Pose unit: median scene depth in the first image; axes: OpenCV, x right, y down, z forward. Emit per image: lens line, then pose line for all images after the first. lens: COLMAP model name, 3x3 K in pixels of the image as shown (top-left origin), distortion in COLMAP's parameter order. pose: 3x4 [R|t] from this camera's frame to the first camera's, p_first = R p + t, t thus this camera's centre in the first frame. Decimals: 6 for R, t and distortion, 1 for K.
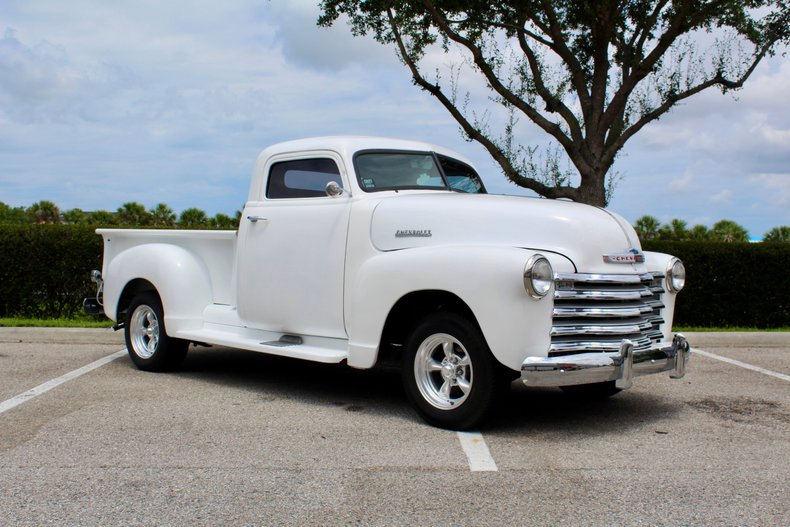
lens RADIAL K [[907.6, 0, 394.8], [0, 907.6, 267.3], [0, 0, 1]] dist [-0.086817, 0.056777]
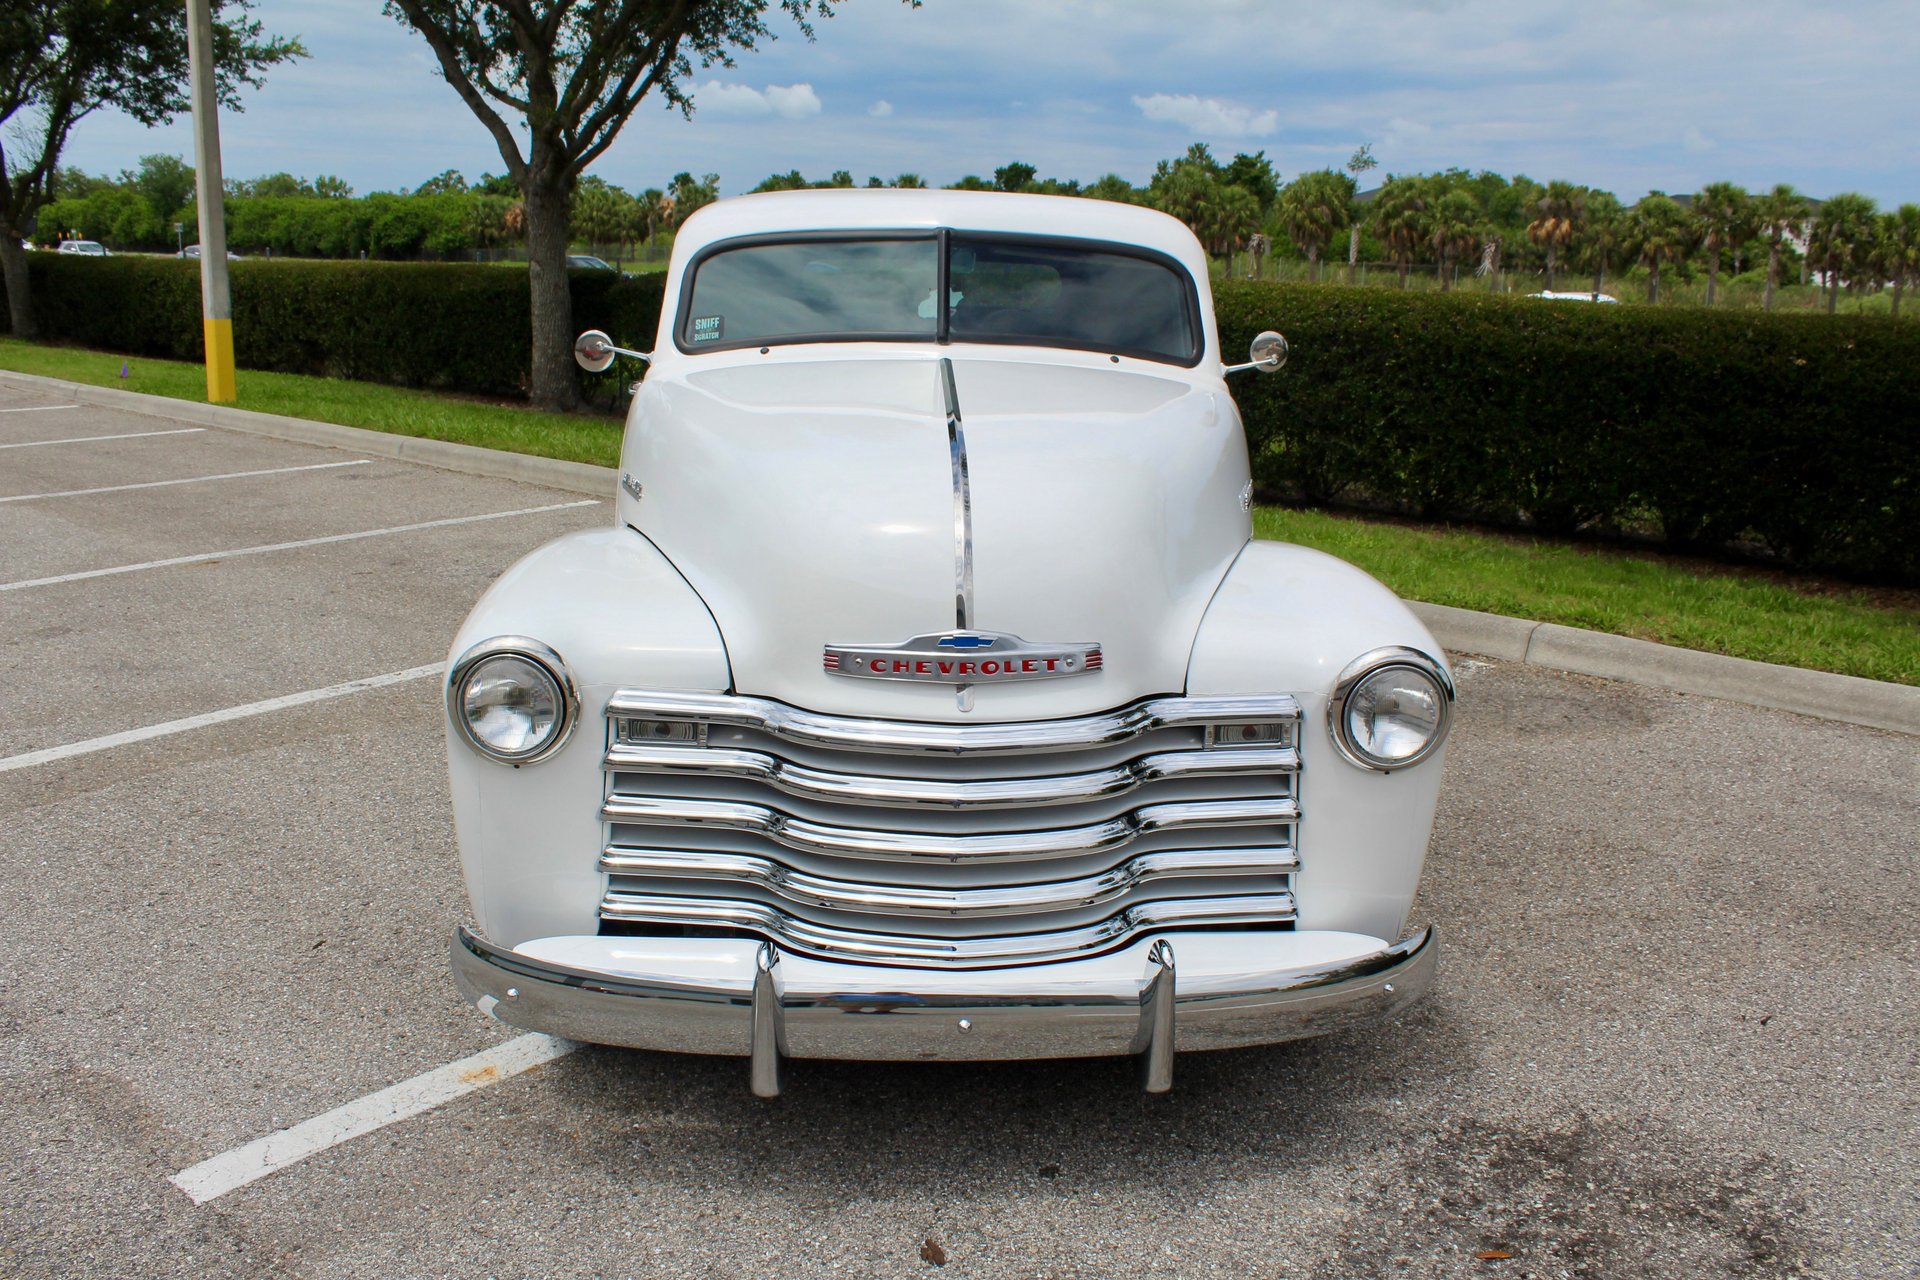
lens RADIAL K [[1597.0, 0, 958.6], [0, 1597.0, 641.5], [0, 0, 1]] dist [-0.169292, 0.149837]
pose [[0.719776, 0.170072, -0.673052, 0.435974], [-0.018379, 0.973855, 0.226426, -0.095919], [0.693963, -0.150606, 0.704083, 0.465257]]
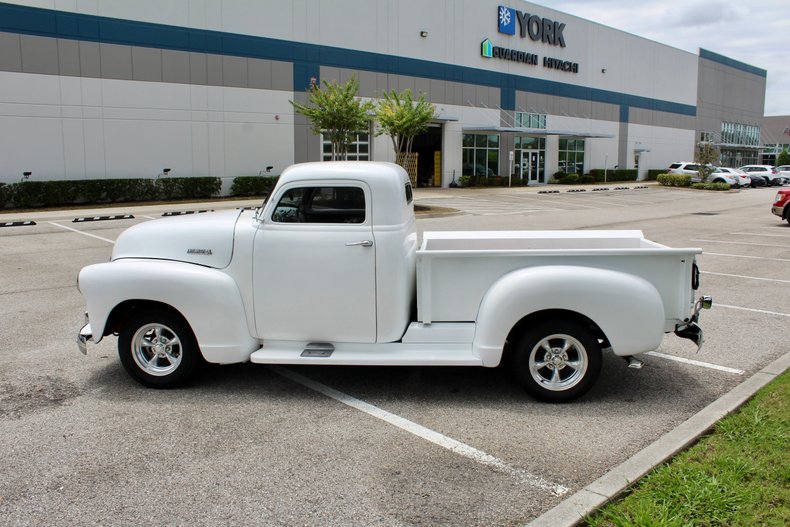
lens RADIAL K [[659.7, 0, 395.0], [0, 659.7, 264.9], [0, 0, 1]] dist [-0.170374, 0.151761]
pose [[-0.772333, 0.076454, -0.630600, 0.433748], [-0.018991, 0.989508, 0.143228, -0.118759], [0.634933, 0.122595, -0.762778, 1.568723]]
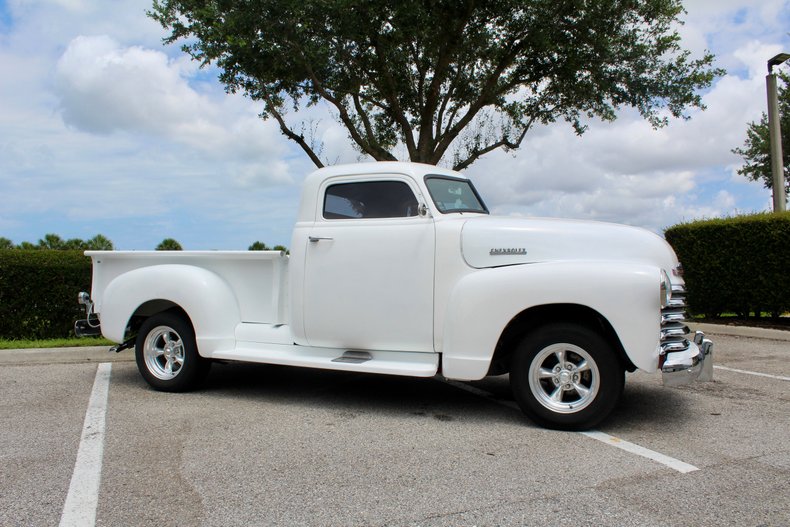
lens RADIAL K [[657.7, 0, 395.0], [0, 657.7, 266.4], [0, 0, 1]] dist [-0.170360, 0.149769]
pose [[0.937242, -0.012615, 0.348451, -0.283835], [0.020134, 0.999636, -0.017965, -0.006405], [-0.348098, 0.023854, 0.937155, 0.240557]]
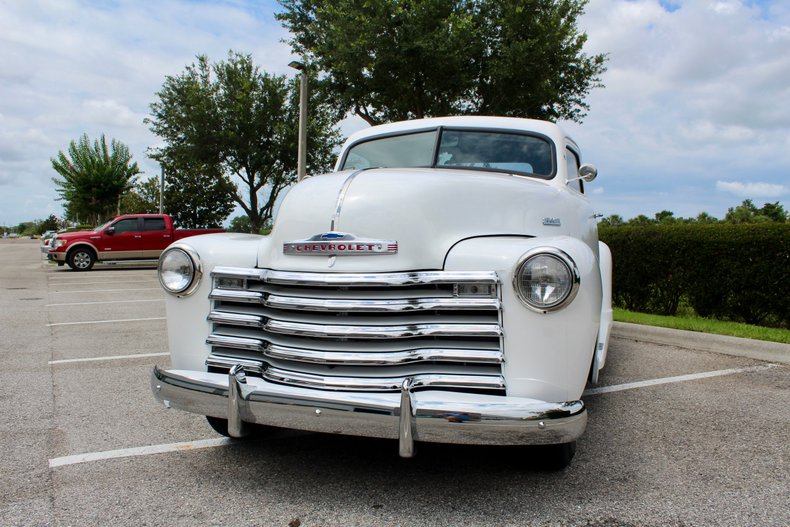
lens RADIAL K [[657.7, 0, 395.0], [0, 657.7, 266.4], [0, 0, 1]] dist [-0.170360, 0.149769]
pose [[0.422101, 0.019781, -0.906333, 0.511546], [-0.012537, 0.999794, 0.015982, -0.003353], [0.906462, 0.004617, 0.422261, 0.610247]]
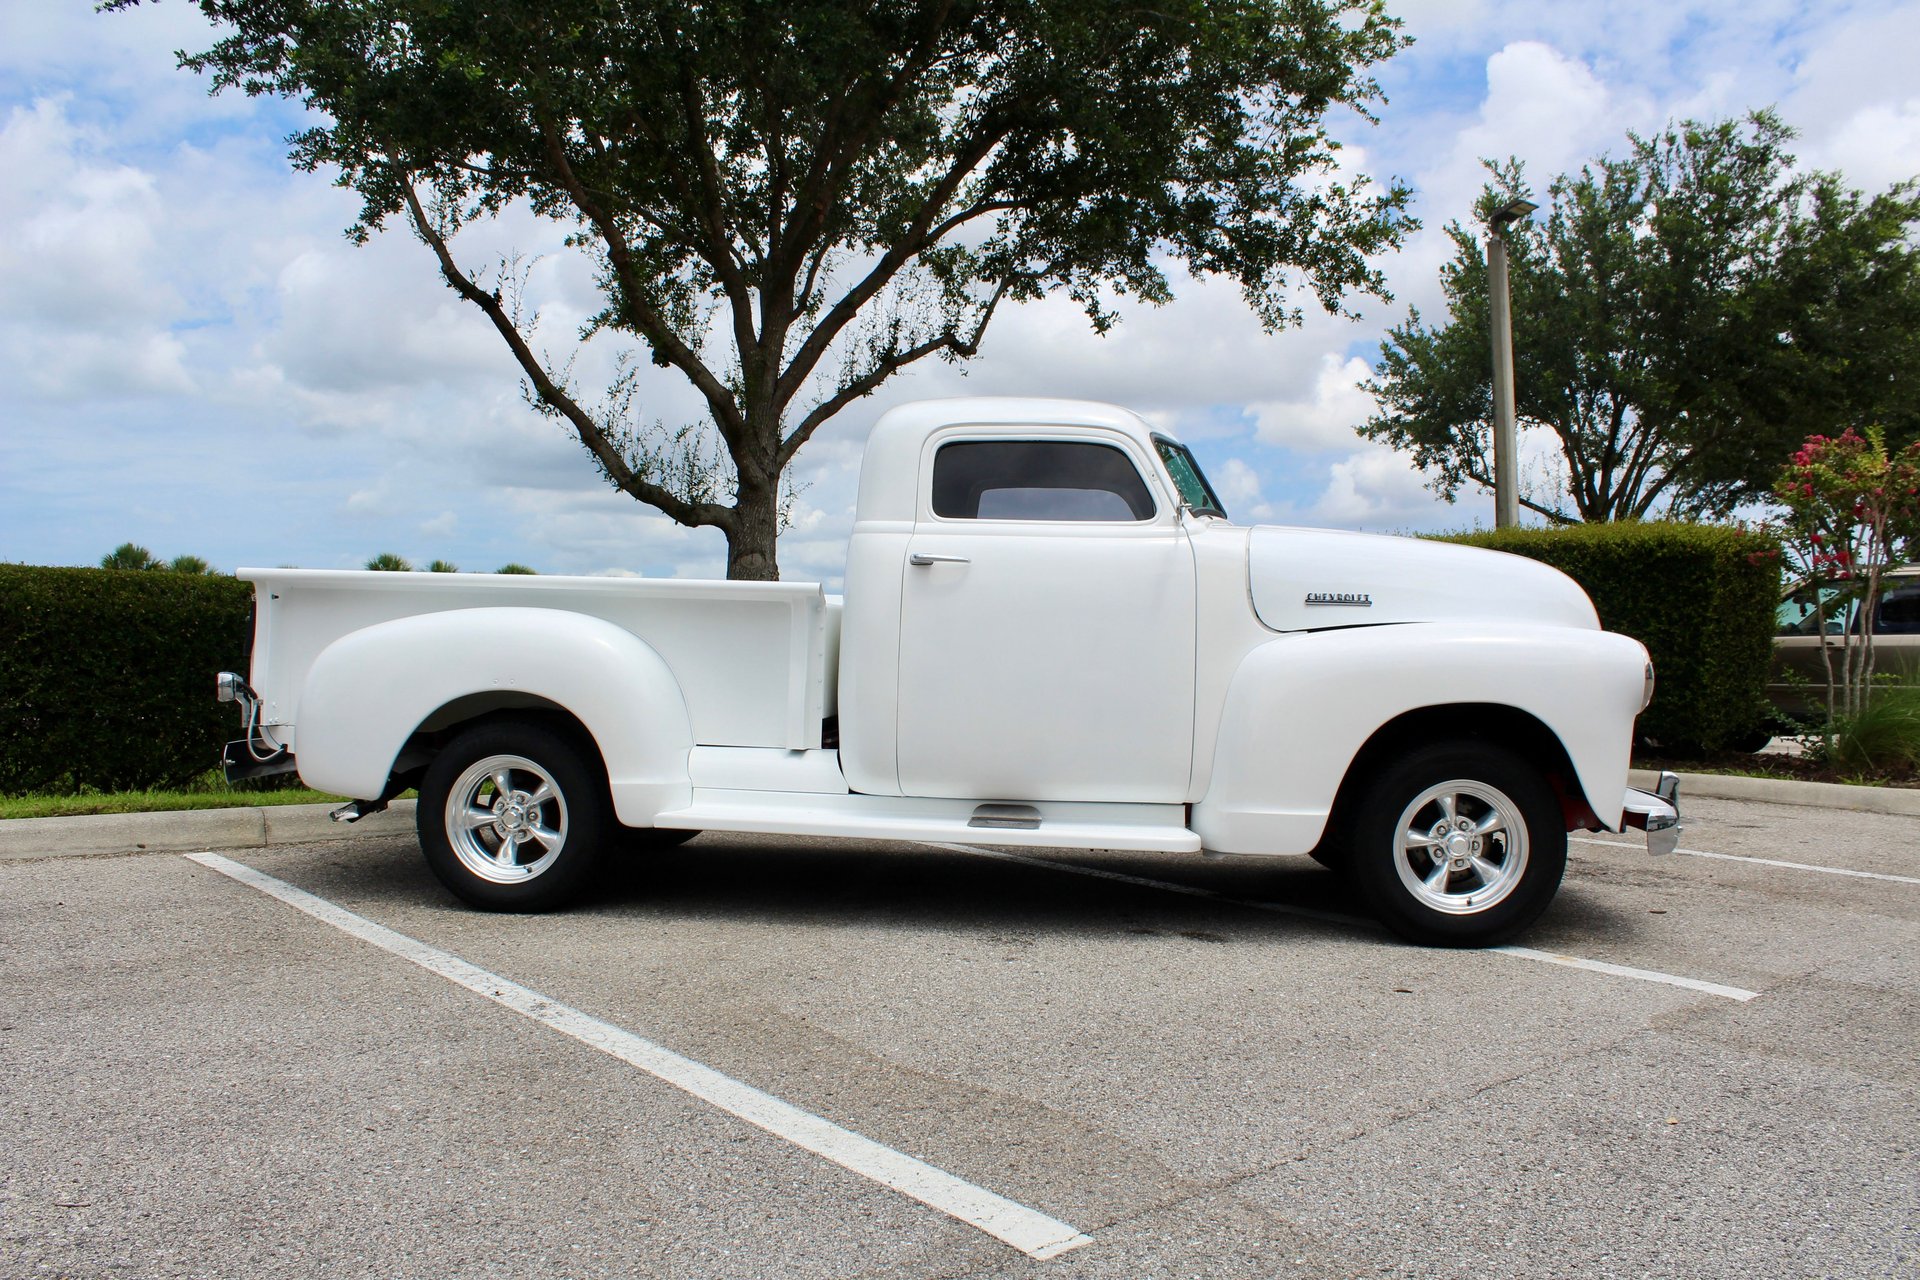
lens RADIAL K [[1598.5, 0, 959.9], [0, 1598.5, 647.0], [0, 0, 1]] dist [-0.170360, 0.149769]
pose [[0.788073, -0.004326, 0.615567, -0.557911], [0.003779, 0.999990, 0.002189, -0.009206], [-0.615571, 0.000602, 0.788082, 0.296770]]
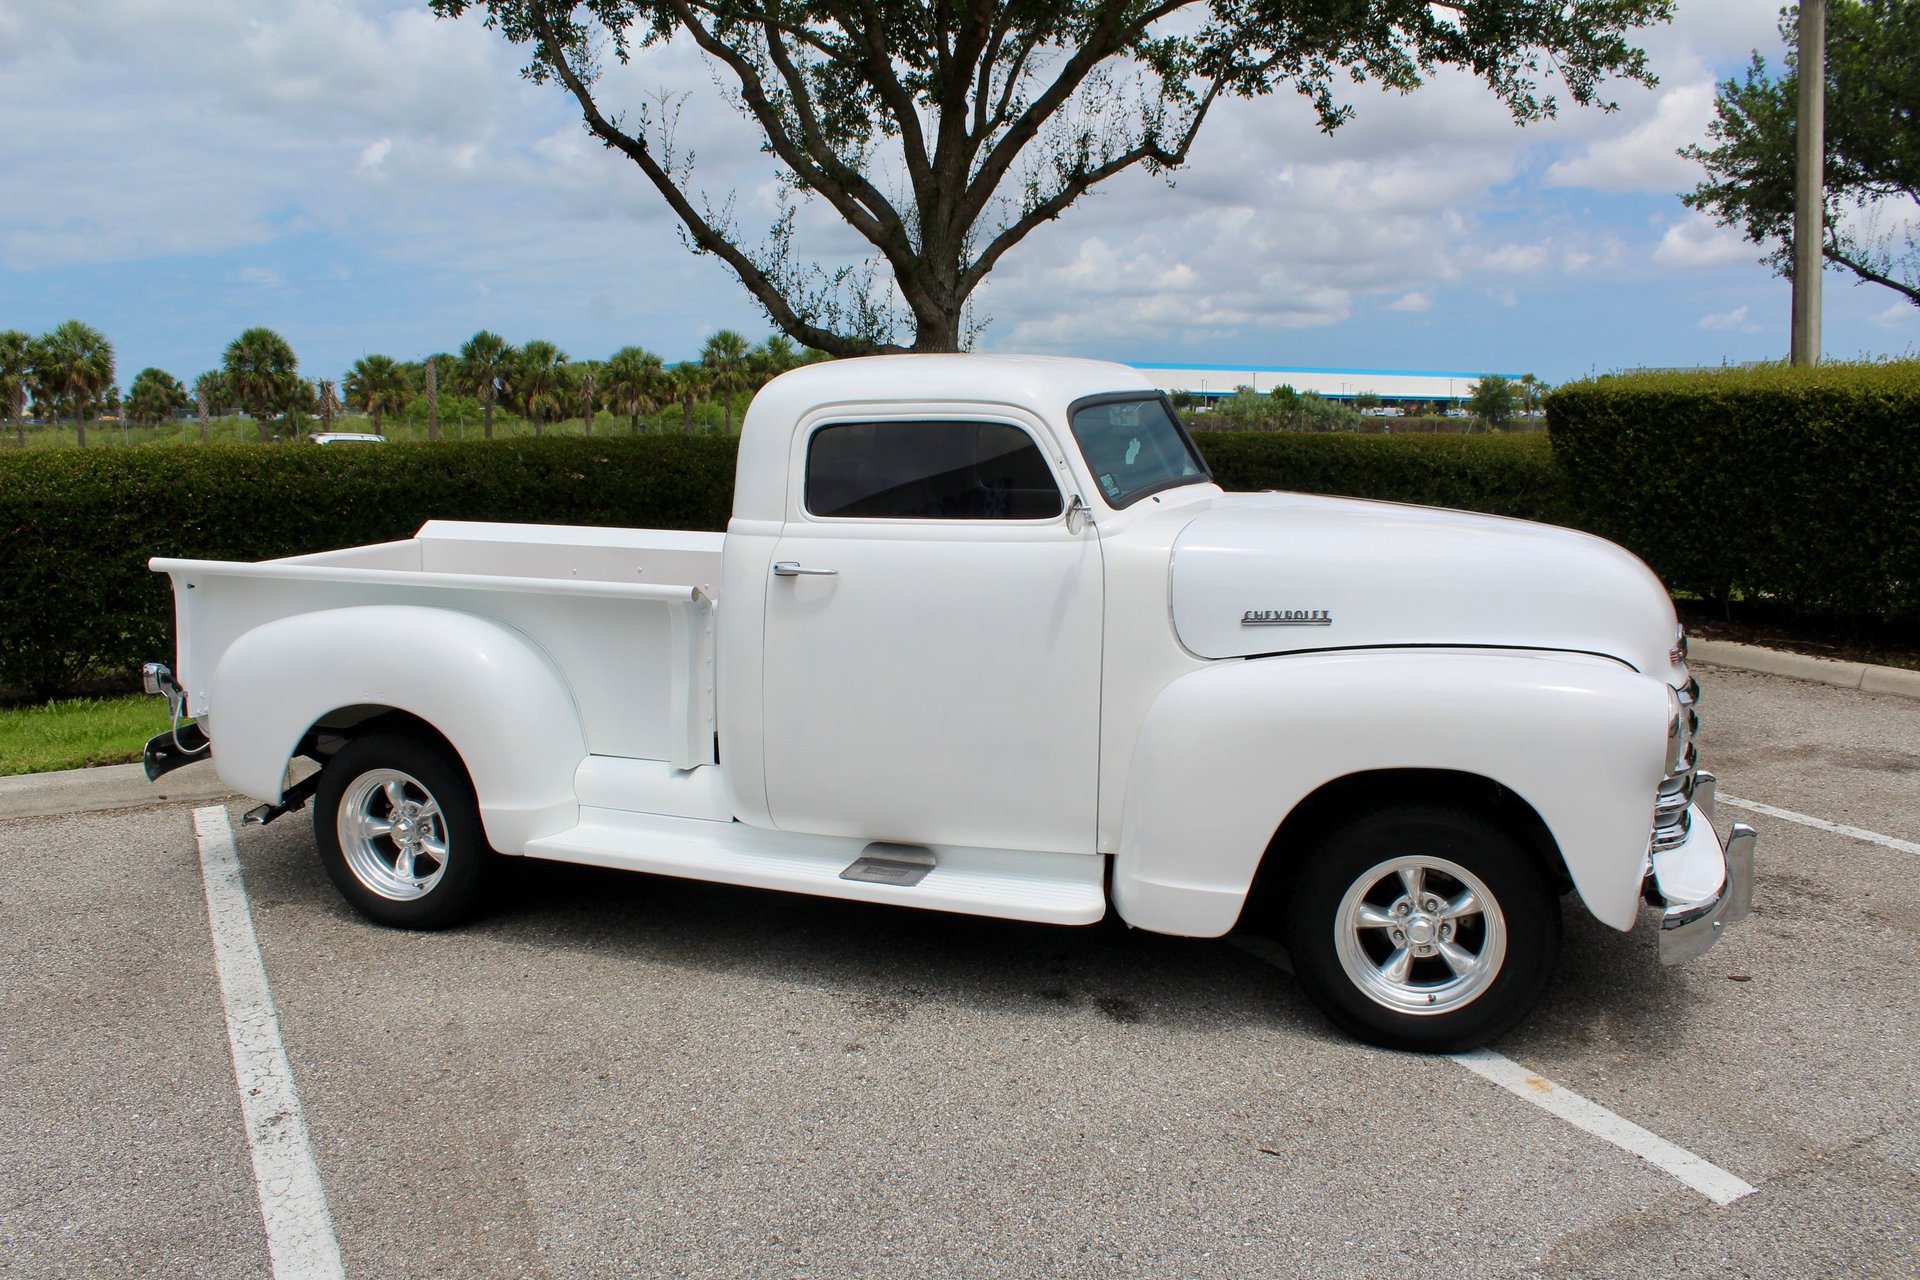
lens RADIAL K [[1597.0, 0, 958.6], [0, 1597.0, 641.5], [0, 0, 1]] dist [-0.169292, 0.149837]
pose [[0.903972, -0.084458, 0.419168, -0.332226], [0.023951, 0.988761, 0.147572, -0.107166], [-0.426921, -0.123362, 0.895835, 0.290585]]
